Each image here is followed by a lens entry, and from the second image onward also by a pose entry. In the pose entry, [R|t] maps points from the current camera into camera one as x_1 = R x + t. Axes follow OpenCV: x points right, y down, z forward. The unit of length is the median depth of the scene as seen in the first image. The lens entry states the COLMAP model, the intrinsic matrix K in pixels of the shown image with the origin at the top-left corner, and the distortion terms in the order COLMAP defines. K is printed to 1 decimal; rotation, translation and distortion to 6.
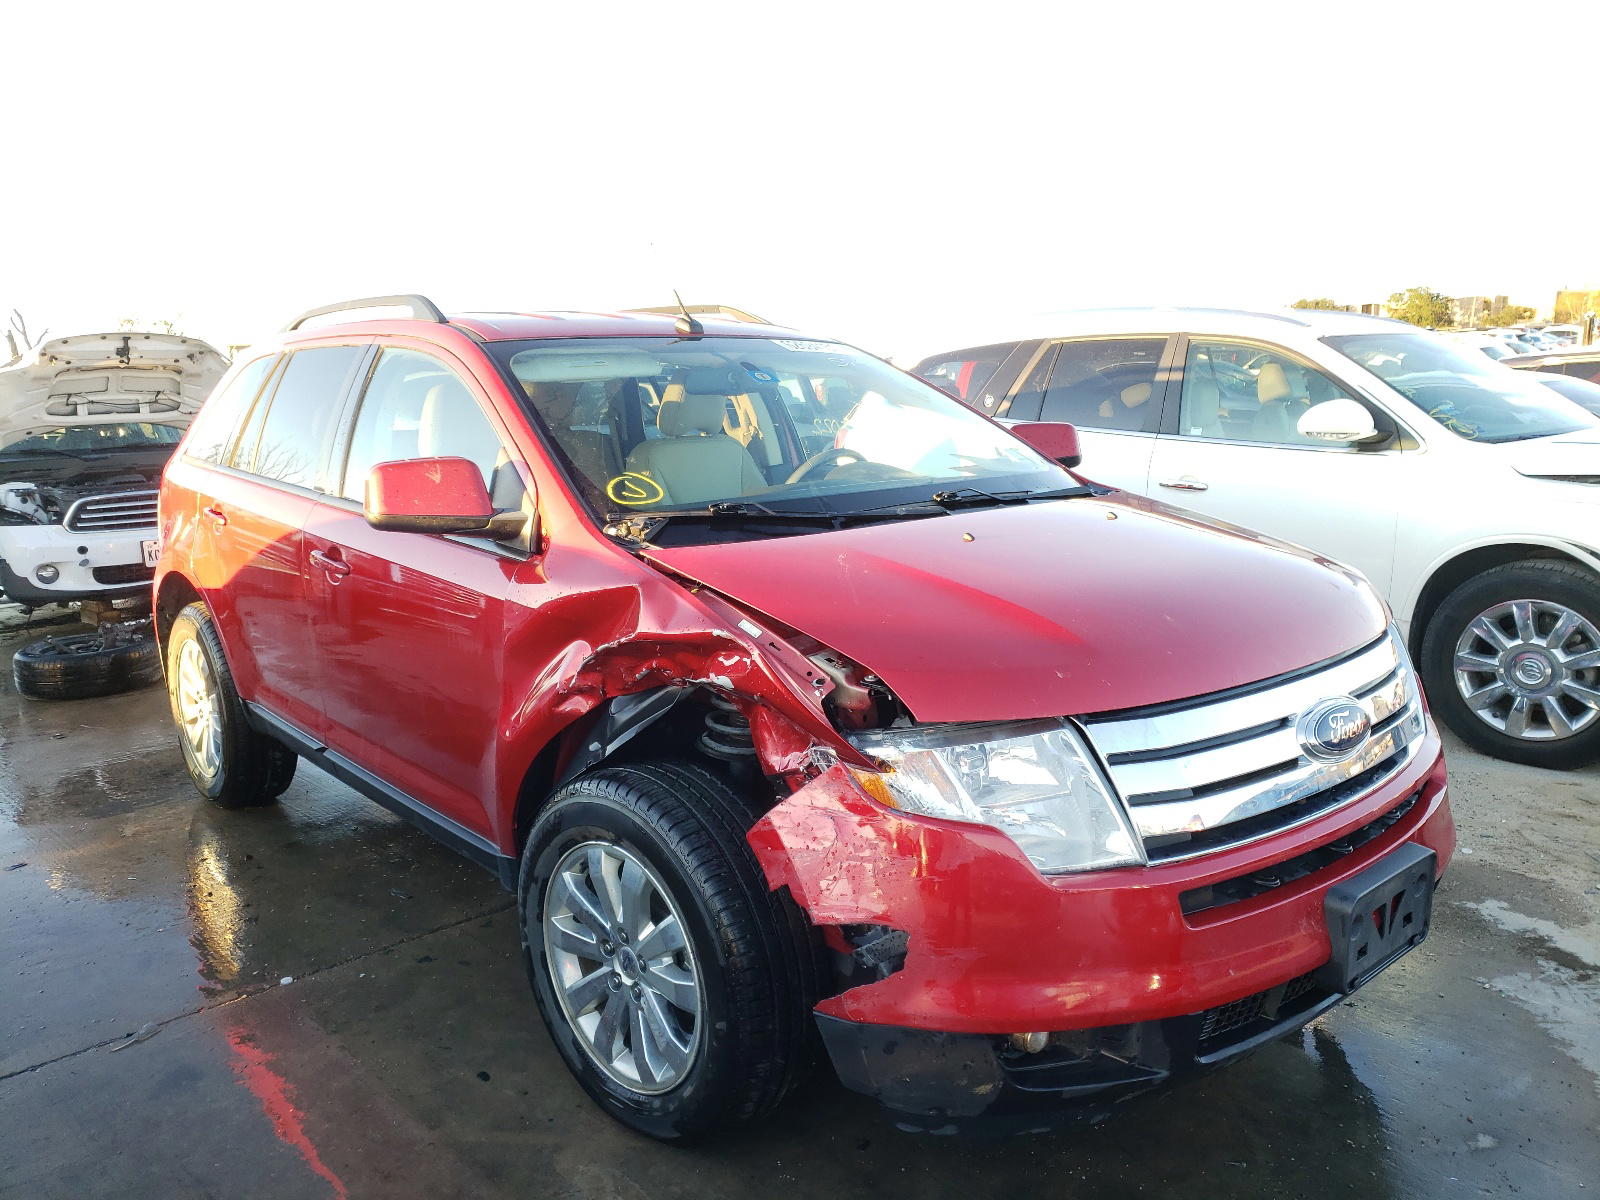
lens RADIAL K [[1238.5, 0, 799.5], [0, 1238.5, 542.5], [0, 0, 1]] dist [0.005268, 0.004268]
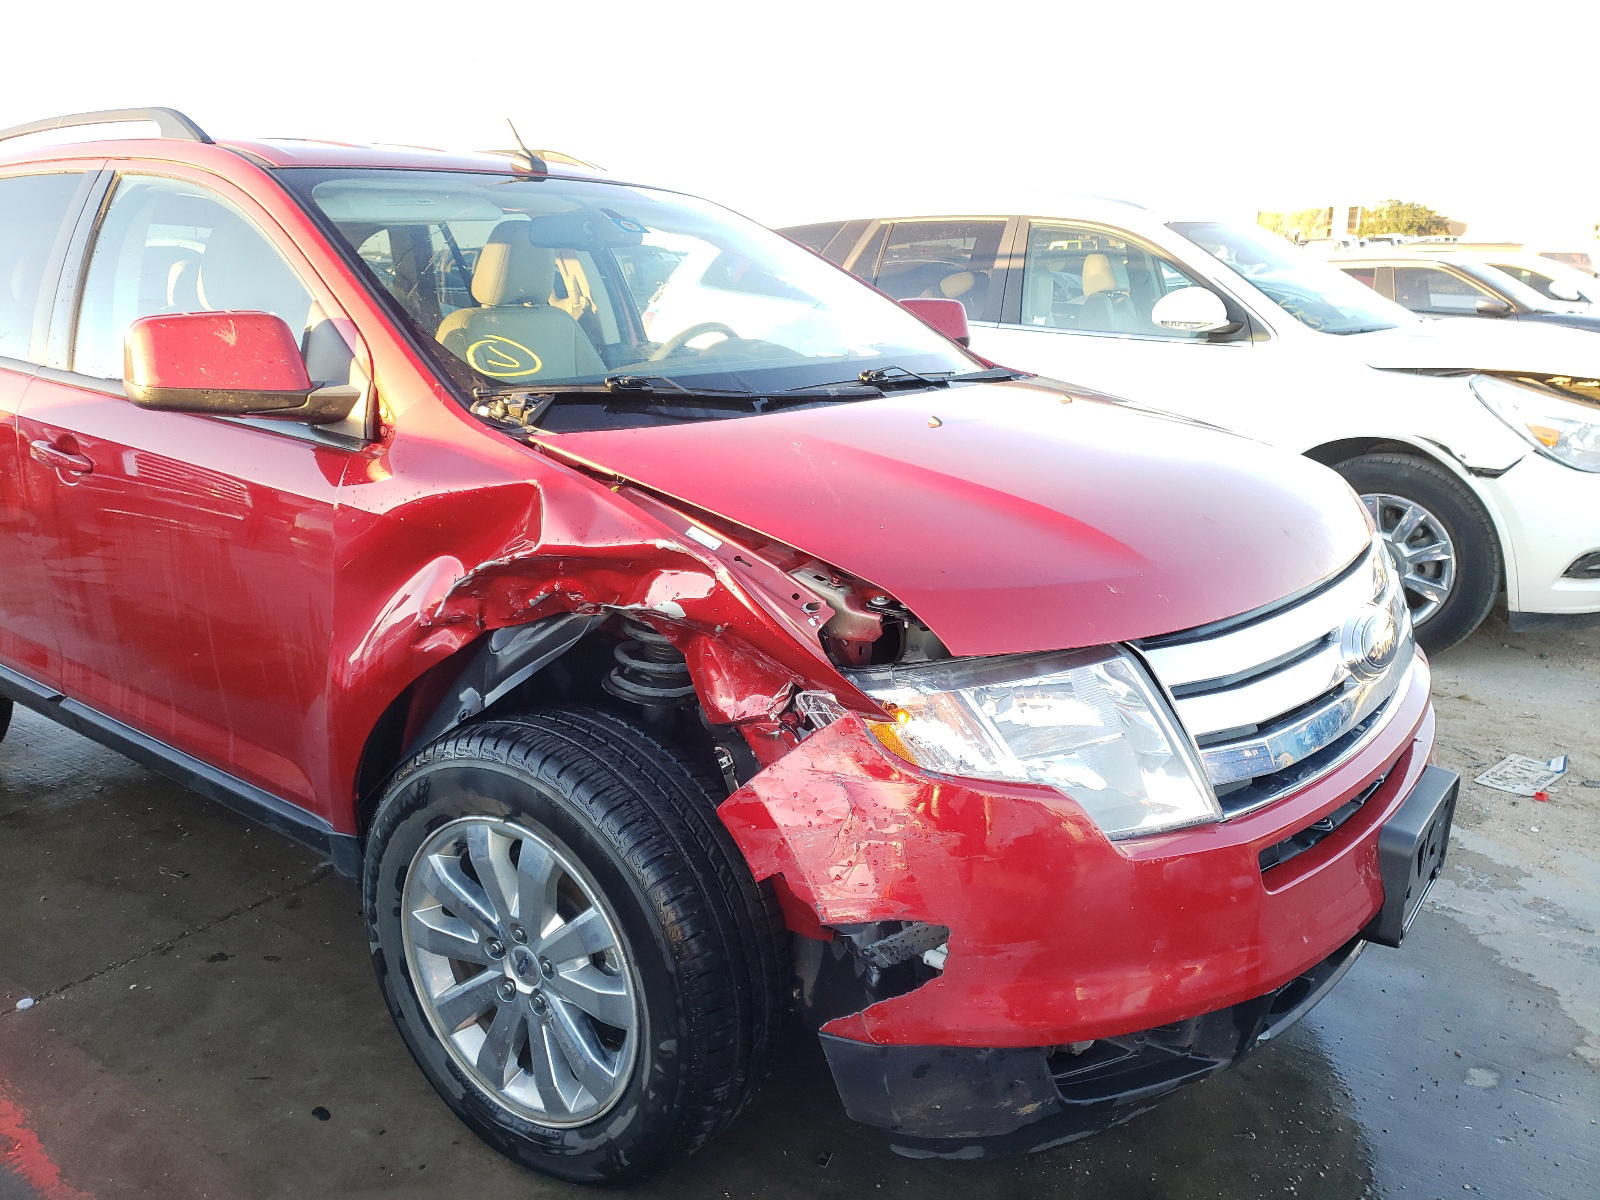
lens RADIAL K [[1238.5, 0, 799.5], [0, 1238.5, 542.5], [0, 0, 1]] dist [0.005268, 0.004268]
pose [[0.979430, -0.015972, 0.201151, -0.120102], [0.000014, 0.996868, 0.079083, 0.010985], [-0.201784, -0.077454, 0.976363, 0.219564]]
